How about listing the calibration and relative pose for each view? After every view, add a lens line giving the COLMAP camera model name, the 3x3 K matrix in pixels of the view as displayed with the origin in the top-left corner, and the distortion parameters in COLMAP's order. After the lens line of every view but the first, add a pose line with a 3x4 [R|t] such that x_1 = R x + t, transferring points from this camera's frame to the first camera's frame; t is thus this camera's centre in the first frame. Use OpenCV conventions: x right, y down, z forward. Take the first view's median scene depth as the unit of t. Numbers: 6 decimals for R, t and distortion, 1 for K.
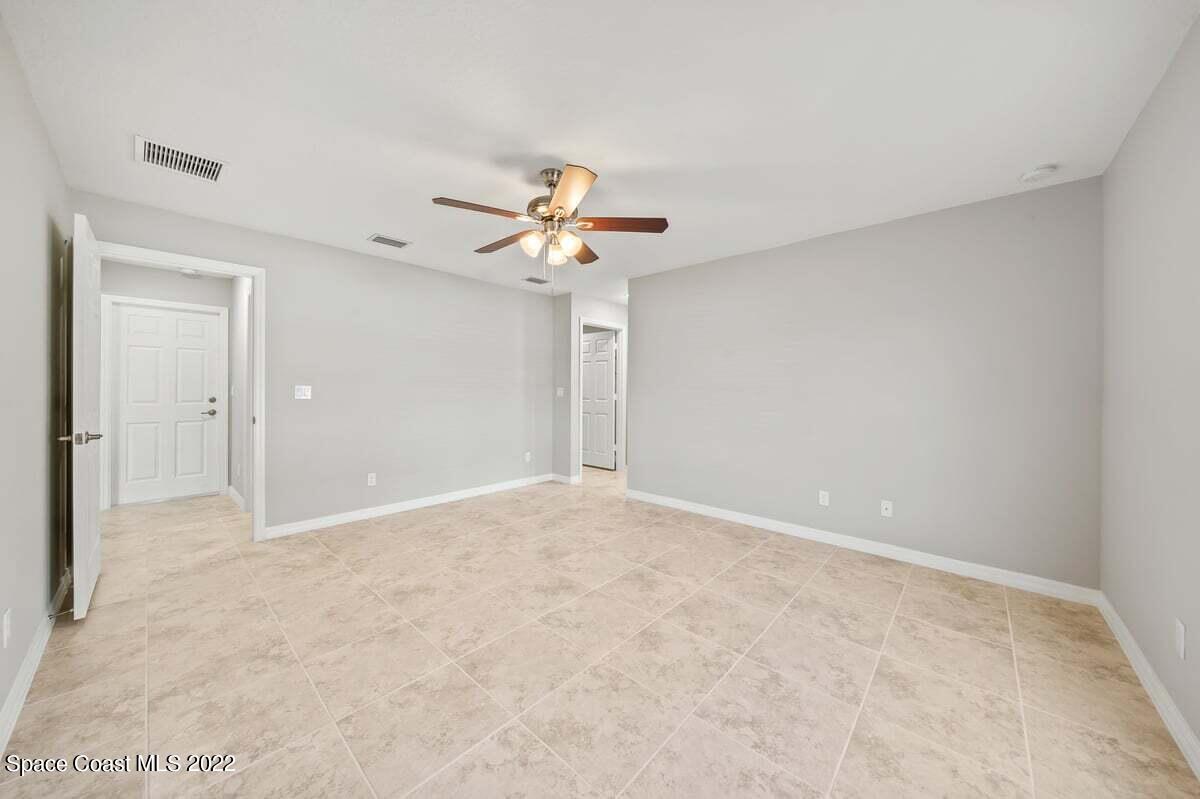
lens RADIAL K [[410.4, 0, 602.4], [0, 410.4, 385.0], [0, 0, 1]] dist [-0.000396, -0.000077]
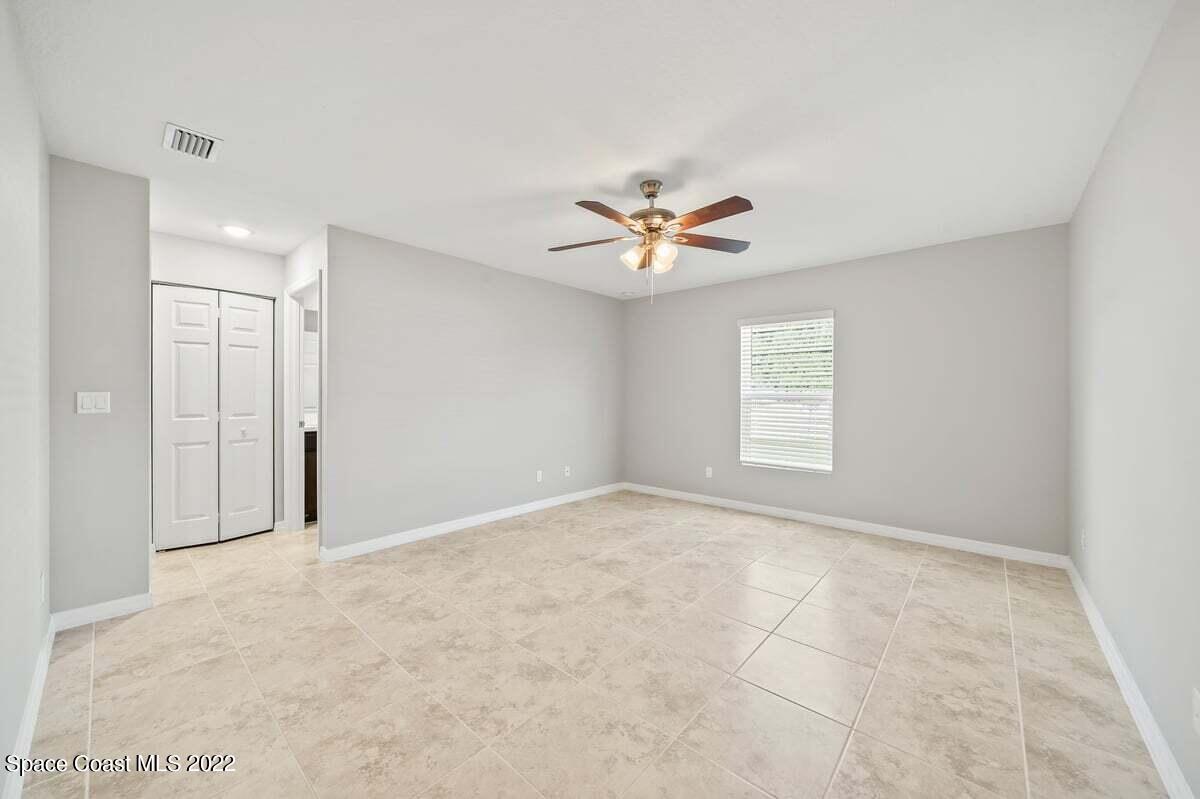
lens RADIAL K [[442.4, 0, 597.9], [0, 442.4, 388.6], [0, 0, 1]] dist [-0.002393, -0.000102]
pose [[-0.011432, 0.011723, 0.999866, -0.964229], [-0.012779, 0.999848, -0.011869, 0.012151], [-0.999853, -0.012912, -0.011280, 0.912162]]
